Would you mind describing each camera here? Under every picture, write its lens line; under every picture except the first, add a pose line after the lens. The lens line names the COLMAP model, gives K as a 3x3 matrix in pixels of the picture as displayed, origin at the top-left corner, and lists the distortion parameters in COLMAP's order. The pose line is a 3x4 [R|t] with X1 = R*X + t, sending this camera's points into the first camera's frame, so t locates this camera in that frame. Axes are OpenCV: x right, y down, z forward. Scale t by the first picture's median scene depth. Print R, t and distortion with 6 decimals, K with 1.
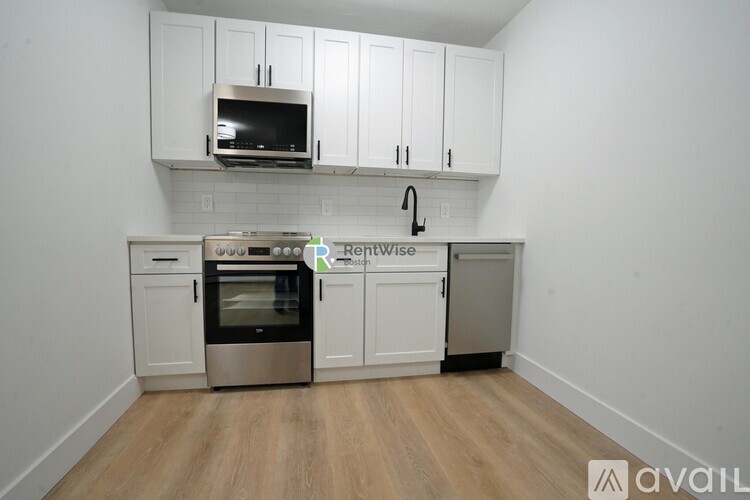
lens RADIAL K [[349.4, 0, 371.8], [0, 349.4, 252.2], [0, 0, 1]] dist [-0.062107, 0.025323]
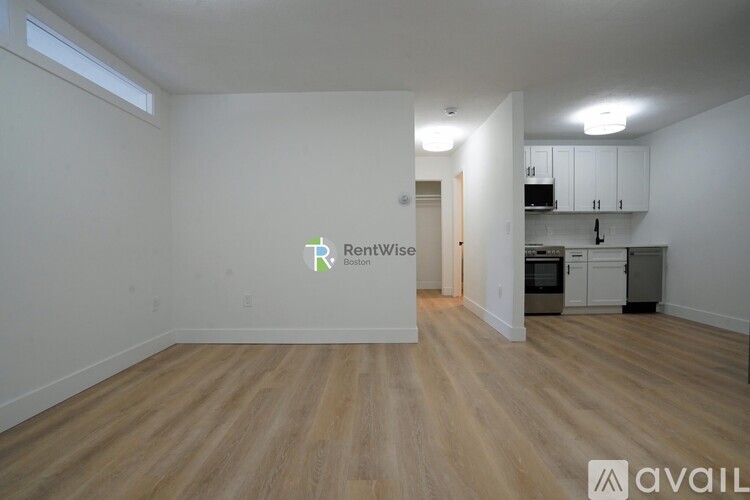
lens RADIAL K [[349.4, 0, 371.8], [0, 349.4, 252.2], [0, 0, 1]] dist [-0.062107, 0.025323]
pose [[0.978984, -0.018724, -0.203073, -0.867332], [0.011364, 0.999238, -0.037348, 0.060440], [0.203618, 0.034256, 0.978451, -1.303116]]
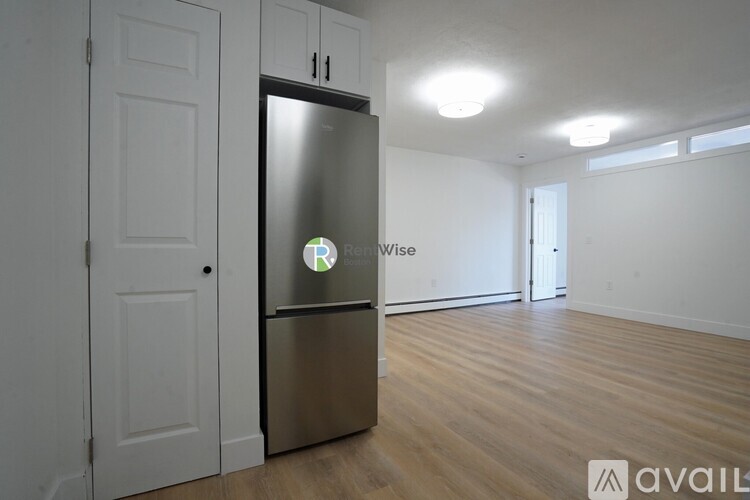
lens RADIAL K [[349.4, 0, 371.8], [0, 349.4, 252.2], [0, 0, 1]] dist [-0.062107, 0.025323]
pose [[-0.957853, -0.011266, -0.287037, 0.311674], [-0.034778, 0.996428, 0.076946, -0.069280], [0.285144, 0.083686, -0.954824, 0.743356]]
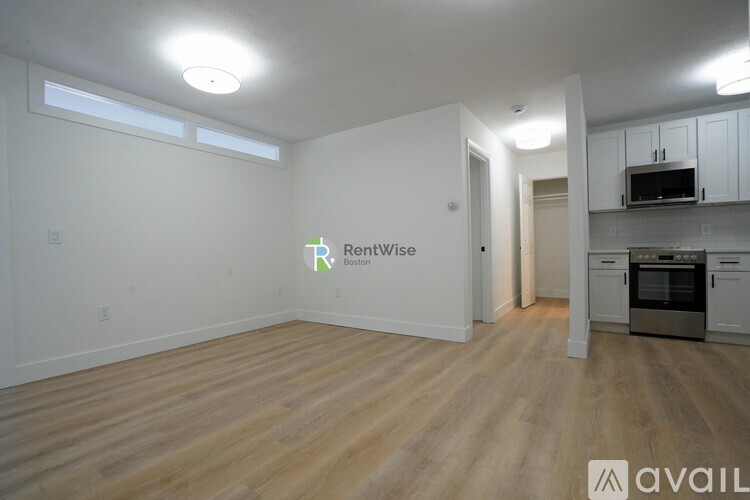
lens RADIAL K [[349.4, 0, 371.8], [0, 349.4, 252.2], [0, 0, 1]] dist [-0.062107, 0.025323]
pose [[0.702436, -0.020450, -0.711453, -0.135549], [-0.019580, 0.998654, -0.048037, 0.074966], [0.711478, 0.047673, 0.701090, -1.182144]]
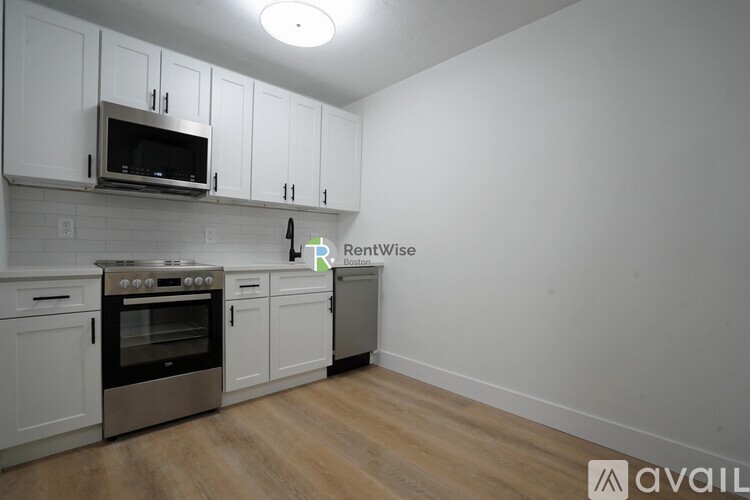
lens RADIAL K [[349.4, 0, 371.8], [0, 349.4, 252.2], [0, 0, 1]] dist [-0.062107, 0.025323]
pose [[0.848852, -0.006767, 0.528587, -0.318666], [0.034449, 0.998501, -0.042539, -0.024521], [-0.527506, 0.054319, 0.847813, -0.119265]]
